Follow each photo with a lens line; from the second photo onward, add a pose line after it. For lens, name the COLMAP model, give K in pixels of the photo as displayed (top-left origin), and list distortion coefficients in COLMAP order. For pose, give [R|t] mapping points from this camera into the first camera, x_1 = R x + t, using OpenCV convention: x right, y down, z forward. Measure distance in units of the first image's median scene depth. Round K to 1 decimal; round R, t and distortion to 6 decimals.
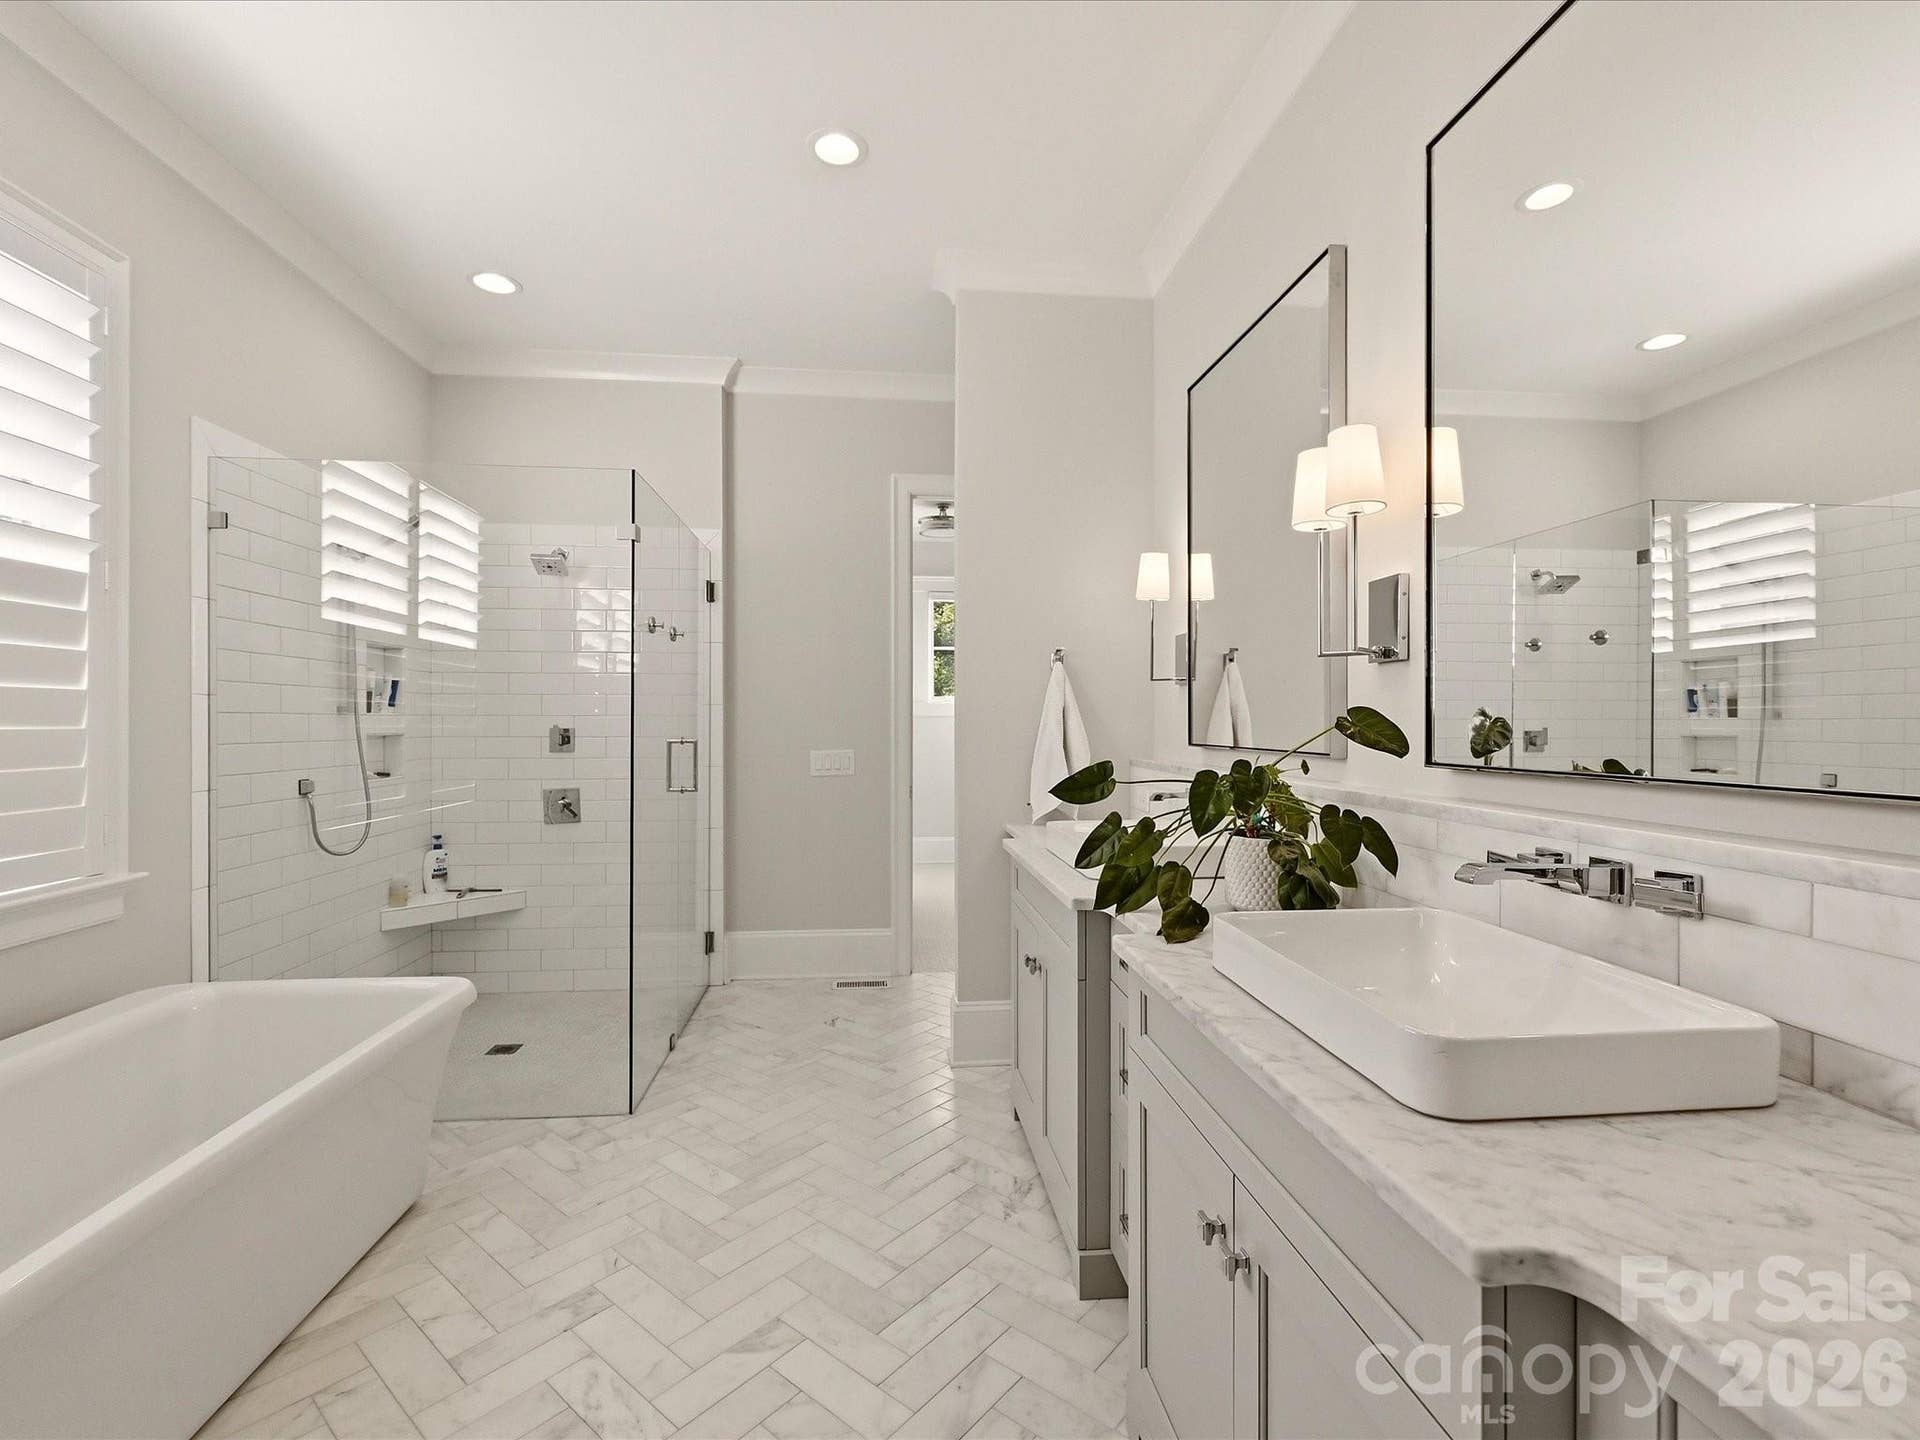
lens RADIAL K [[870.3, 0, 950.9], [0, 870.3, 718.0], [0, 0, 1]] dist [0.008293, 0.000349]
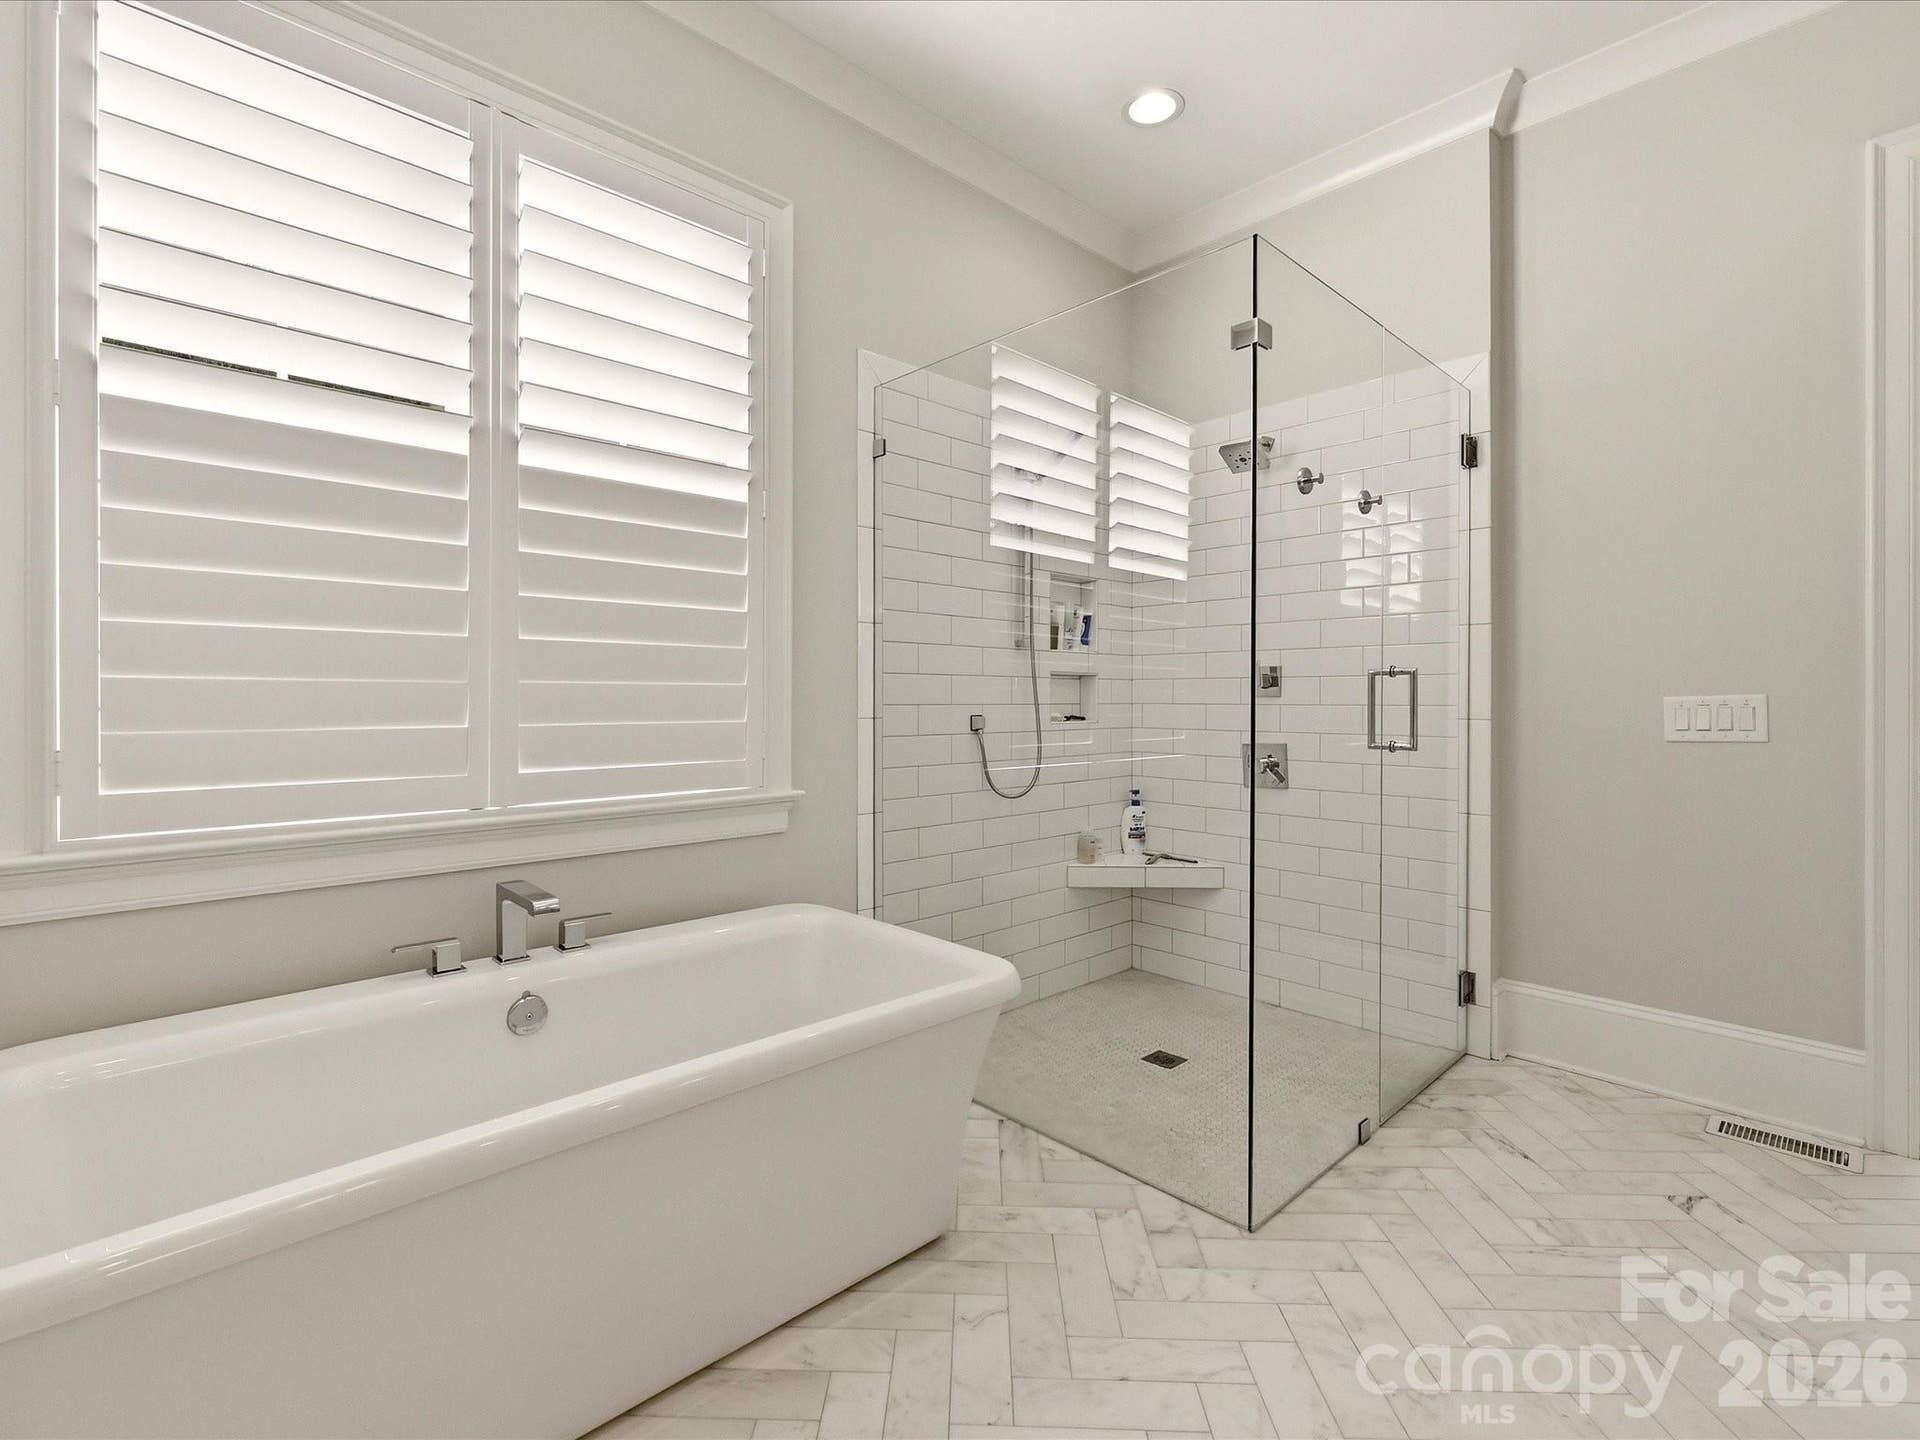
lens RADIAL K [[896.7, 0, 949.8], [0, 896.7, 699.2], [0, 0, 1]] dist [-0.001332, 0.000330]
pose [[0.616598, 0.000394, -0.787278, 0.014832], [0.002025, 0.999996, 0.002087, 0.045012], [0.787275, -0.002881, 0.616595, 0.326139]]
